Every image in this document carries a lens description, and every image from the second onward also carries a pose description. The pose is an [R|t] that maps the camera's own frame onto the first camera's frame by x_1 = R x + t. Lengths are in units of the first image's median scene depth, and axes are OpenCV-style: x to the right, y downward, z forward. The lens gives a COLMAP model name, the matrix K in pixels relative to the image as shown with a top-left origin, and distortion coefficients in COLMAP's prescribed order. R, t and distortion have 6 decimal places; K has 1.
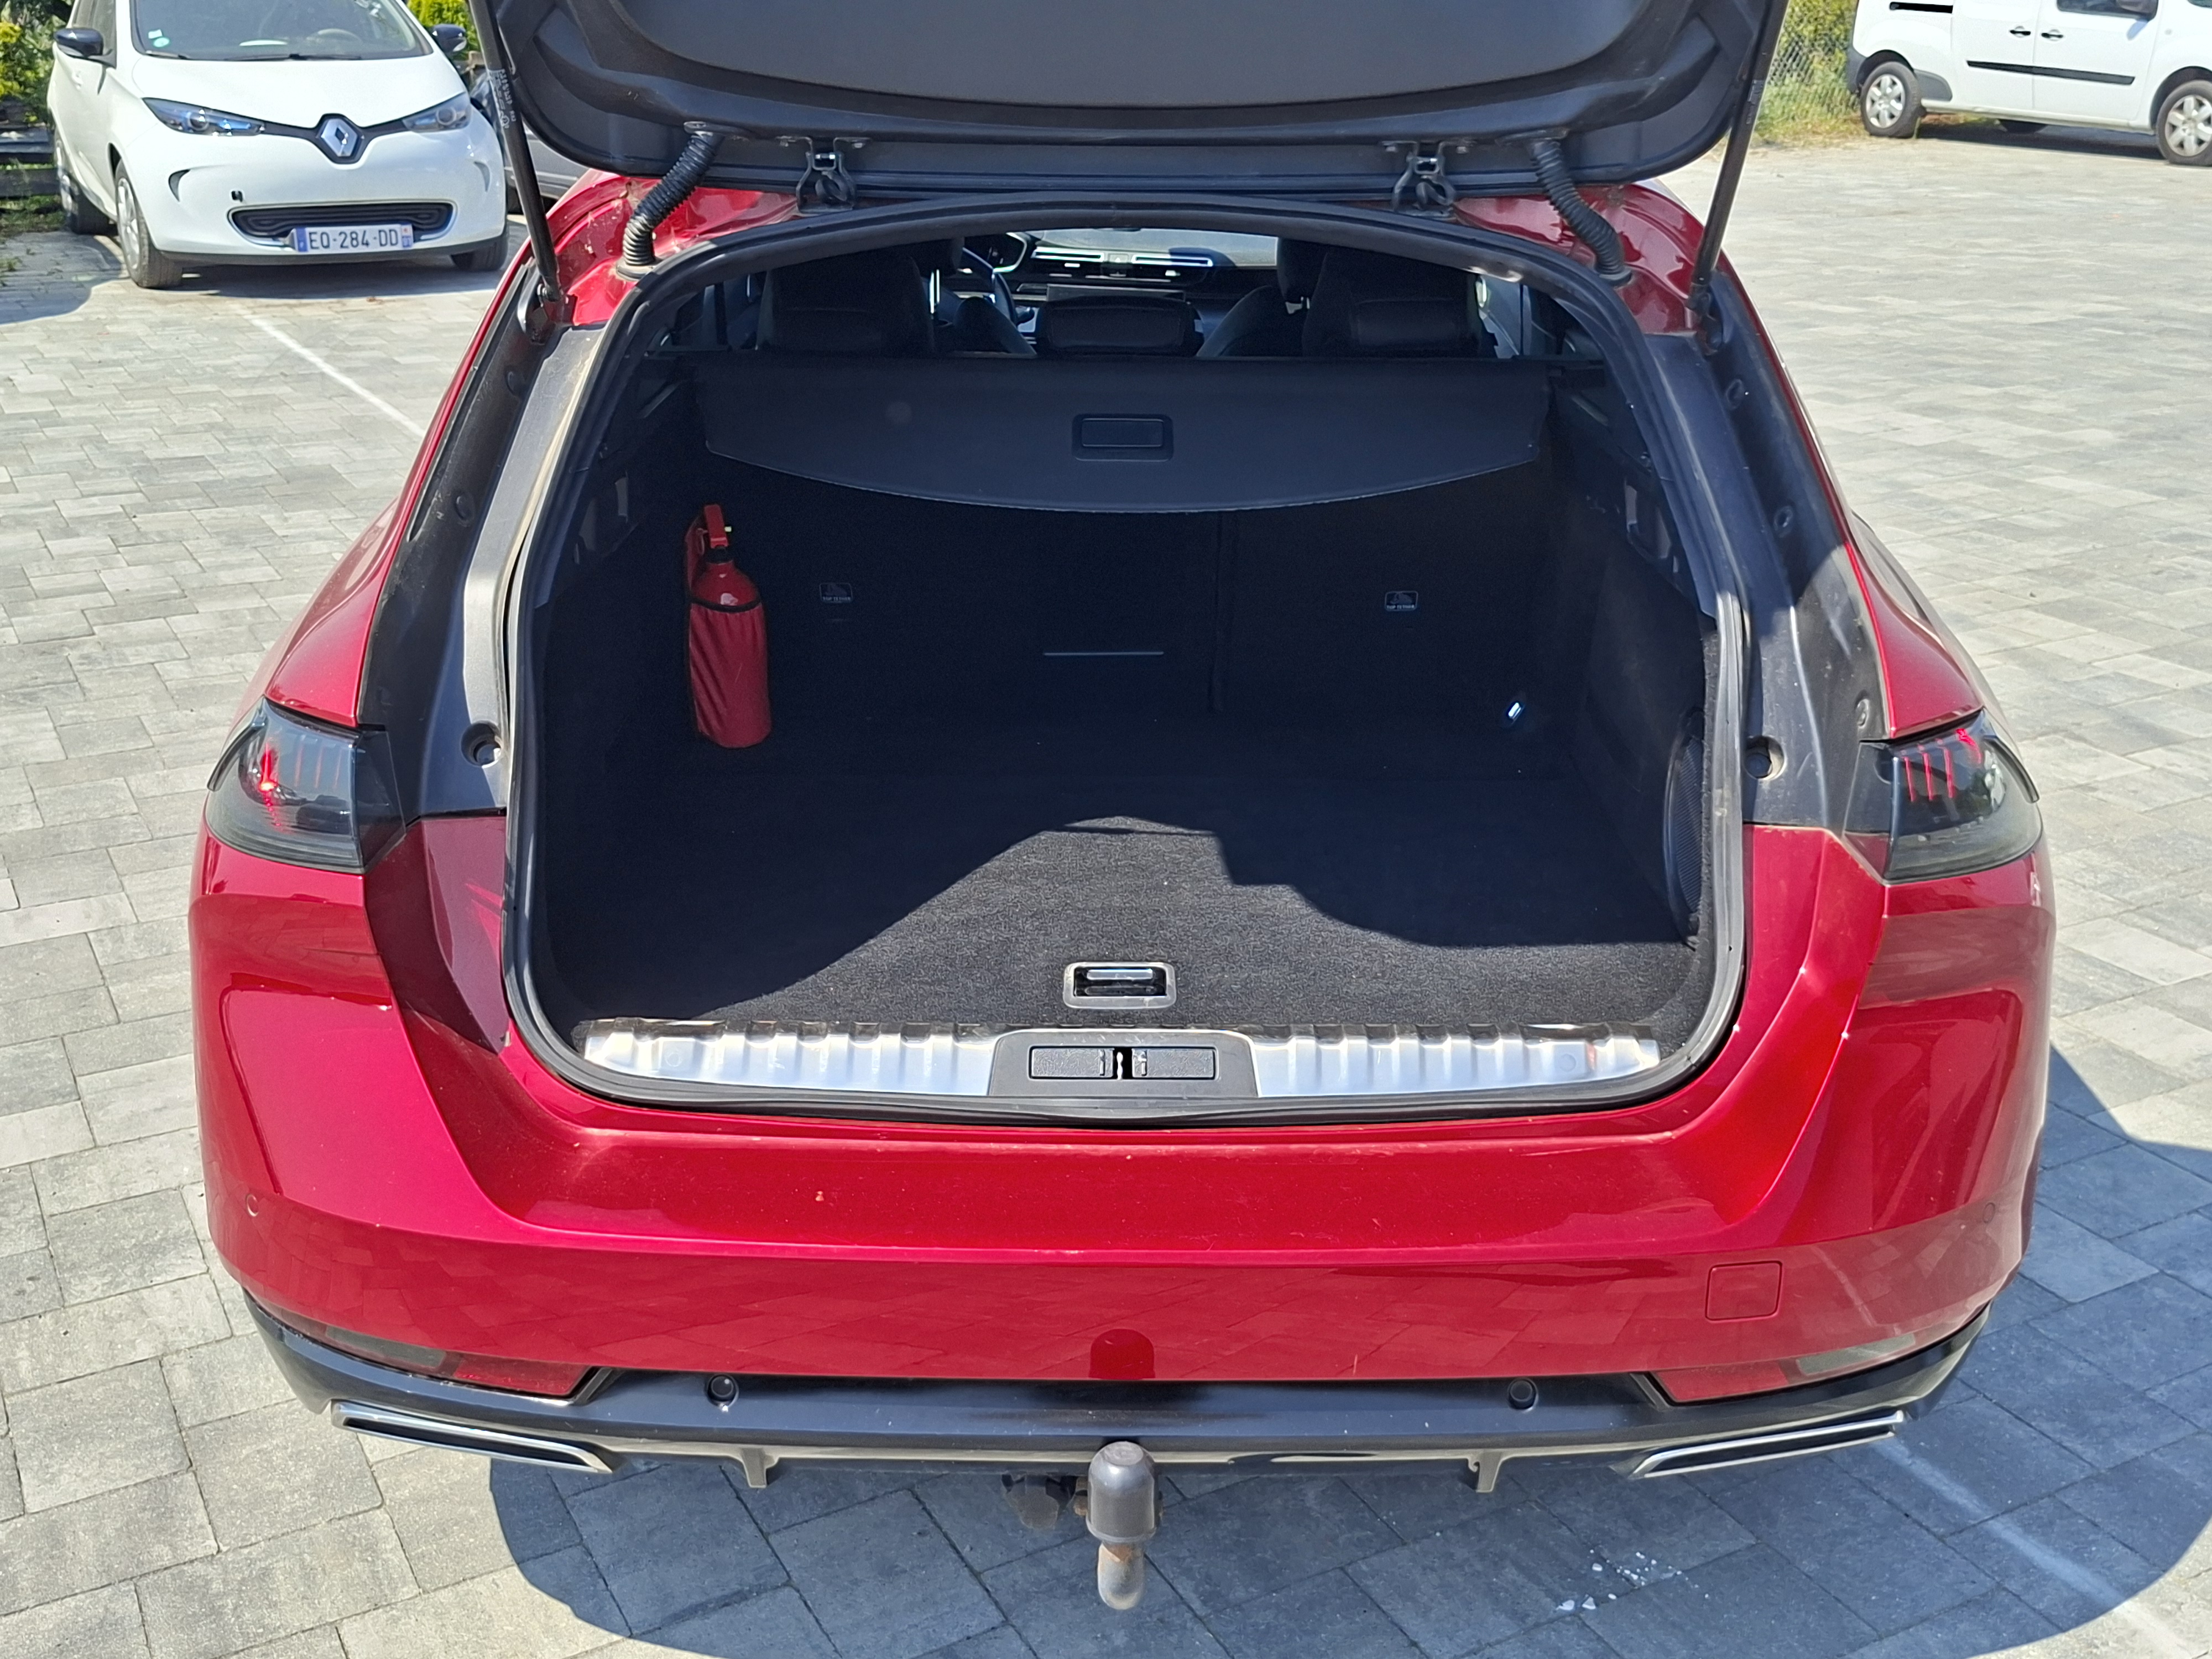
lens RADIAL K [[2343.2, 0, 1100.5], [0, 2343.2, 766.7], [0, 0, 1]] dist [0.136489, -0.225211]
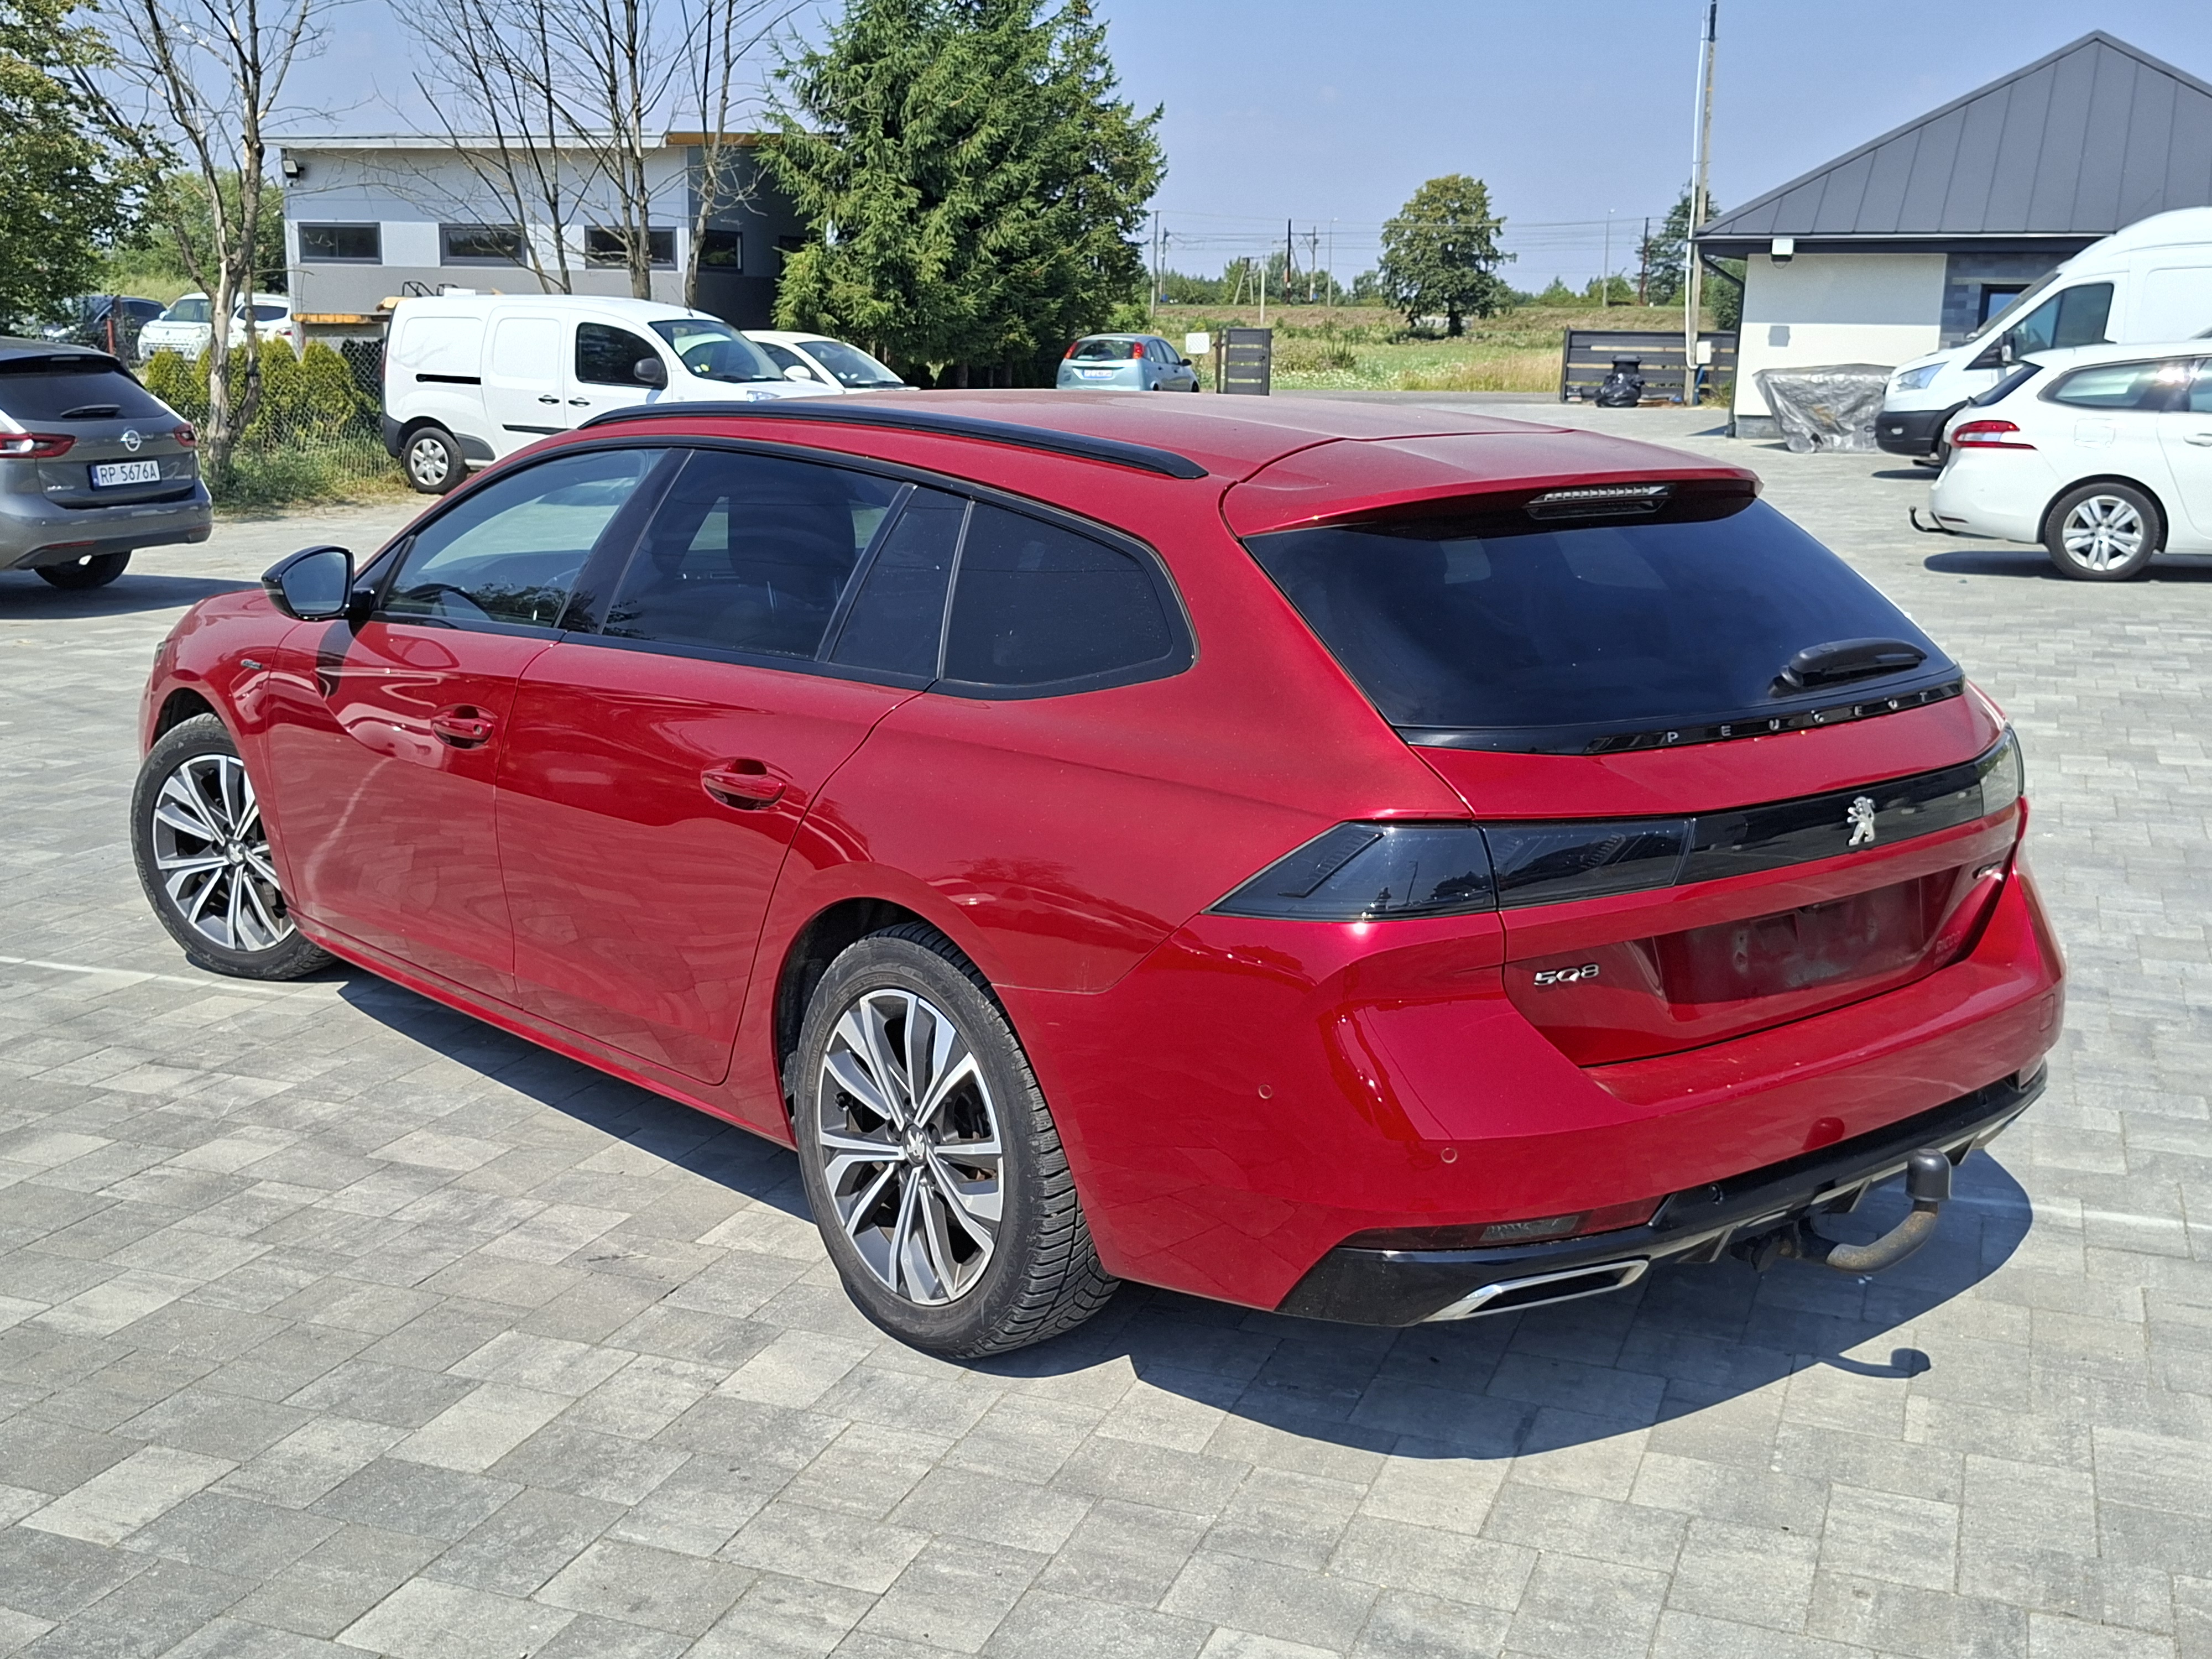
lens RADIAL K [[2343.4, 0, 1075.2], [0, 2343.4, 774.8], [0, 0, 1]] dist [0.137662, -0.223670]
pose [[0.771147, -0.122512, 0.624759, -0.806673], [0.210959, 0.975043, -0.069189, 0.003328], [-0.600690, 0.185153, 0.777746, -0.022892]]
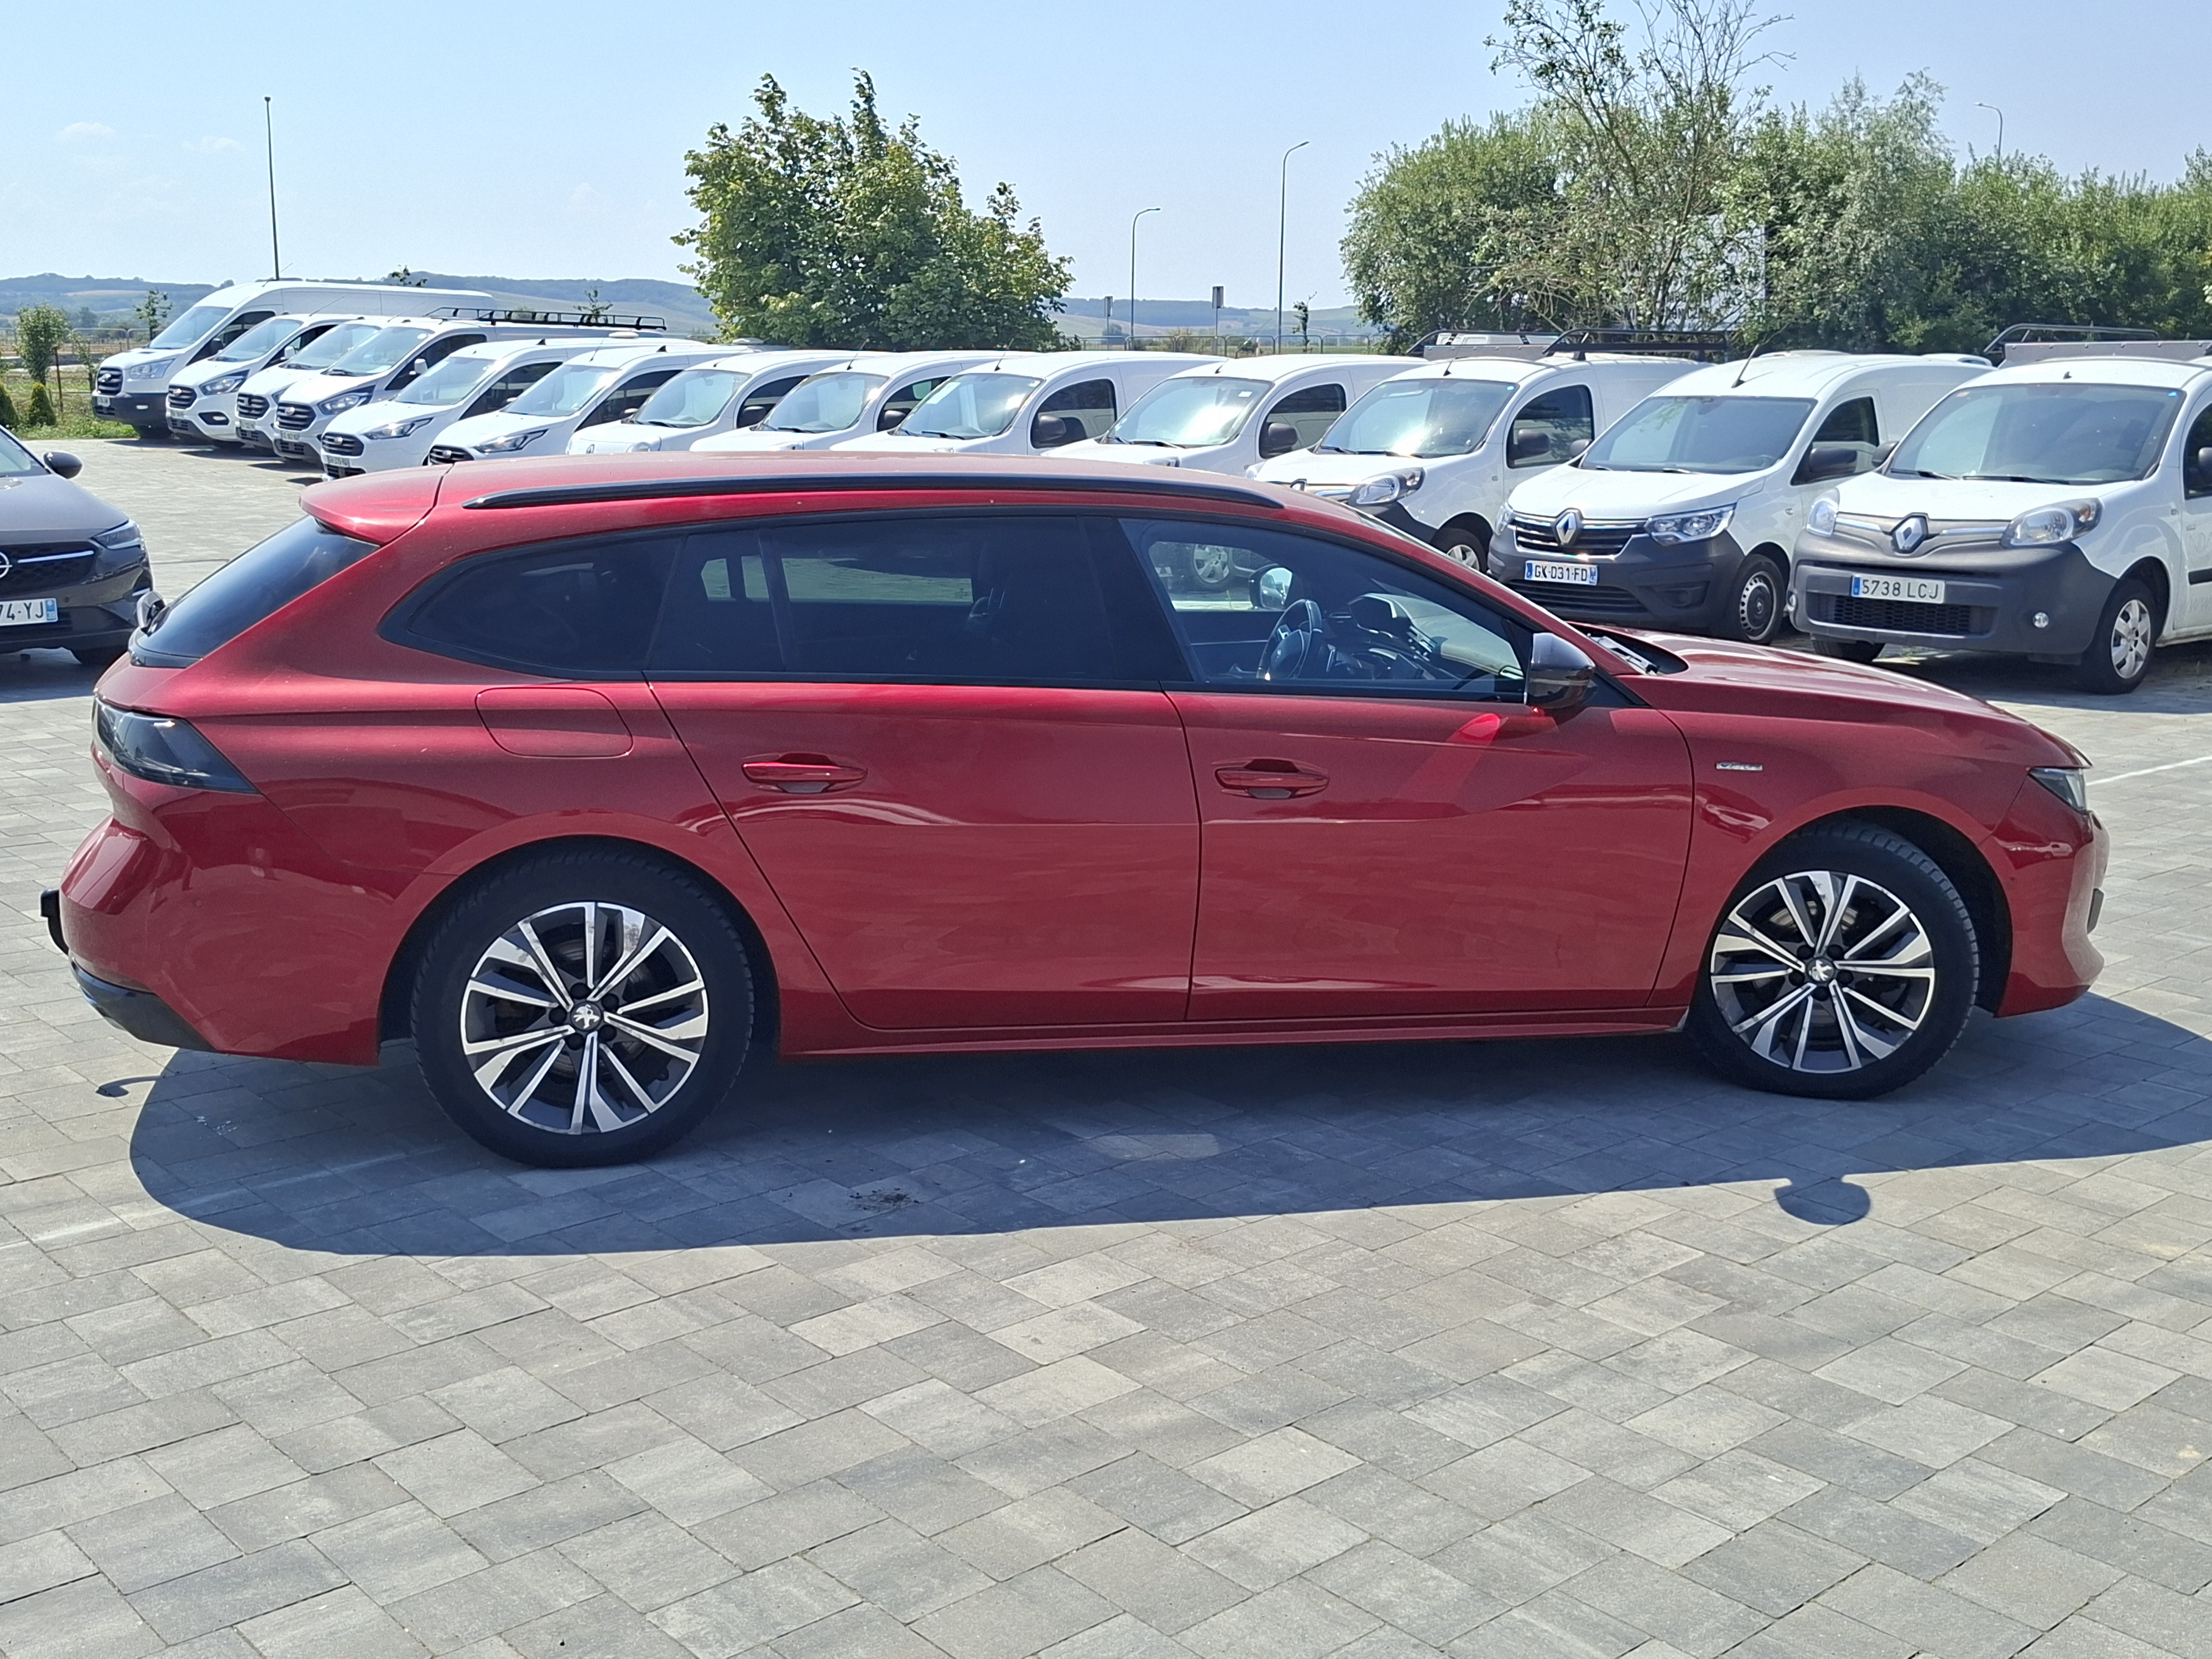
lens RADIAL K [[2280.3, 0, 1106.0], [0, 2280.3, 829.5], [0, 0, 1]] dist [0.157933, -0.276092]
pose [[0.229990, 0.188787, -0.954706, 1.551266], [-0.332496, 0.937215, 0.105230, -0.259649], [0.914631, 0.293235, 0.278322, 0.711004]]
